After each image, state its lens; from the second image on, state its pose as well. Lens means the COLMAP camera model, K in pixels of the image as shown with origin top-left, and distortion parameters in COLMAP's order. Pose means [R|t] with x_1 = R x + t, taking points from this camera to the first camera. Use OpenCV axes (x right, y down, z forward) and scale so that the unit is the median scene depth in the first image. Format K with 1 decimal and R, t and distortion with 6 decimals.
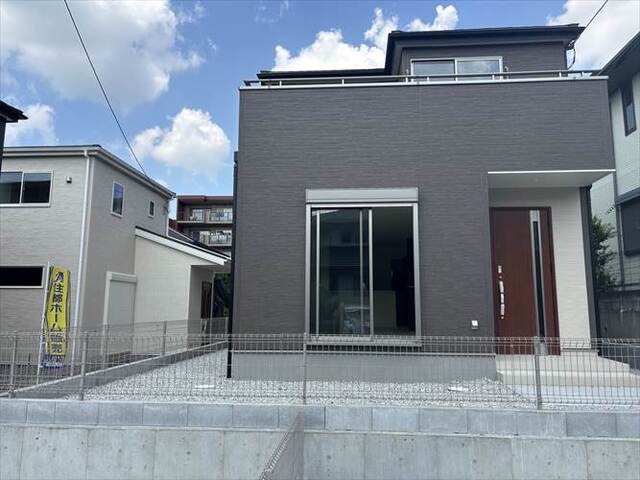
lens RADIAL K [[484.8, 0, 321.6], [0, 484.8, 239.1], [0, 0, 1]] dist [0.011557, 0.003338]
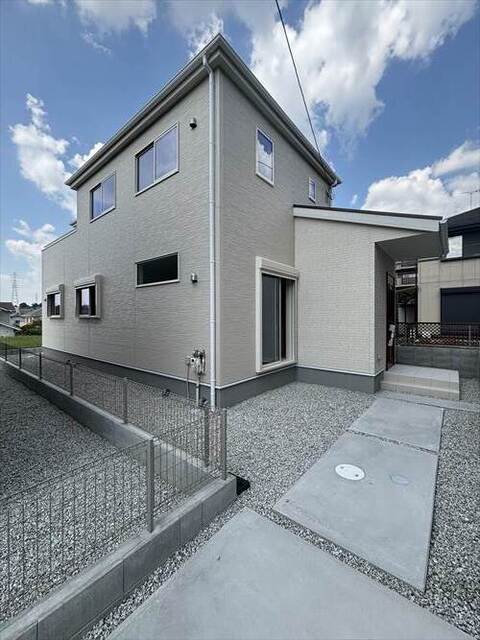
lens RADIAL K [[258.3, 0, 242.7], [0, 258.3, 319.0], [0, 0, 1]] dist [-0.001451, -0.000099]
pose [[0.814542, -0.002687, -0.580099, -0.235592], [0.084677, 0.989829, 0.114314, 0.113065], [0.573892, -0.142234, 0.806485, 0.667523]]
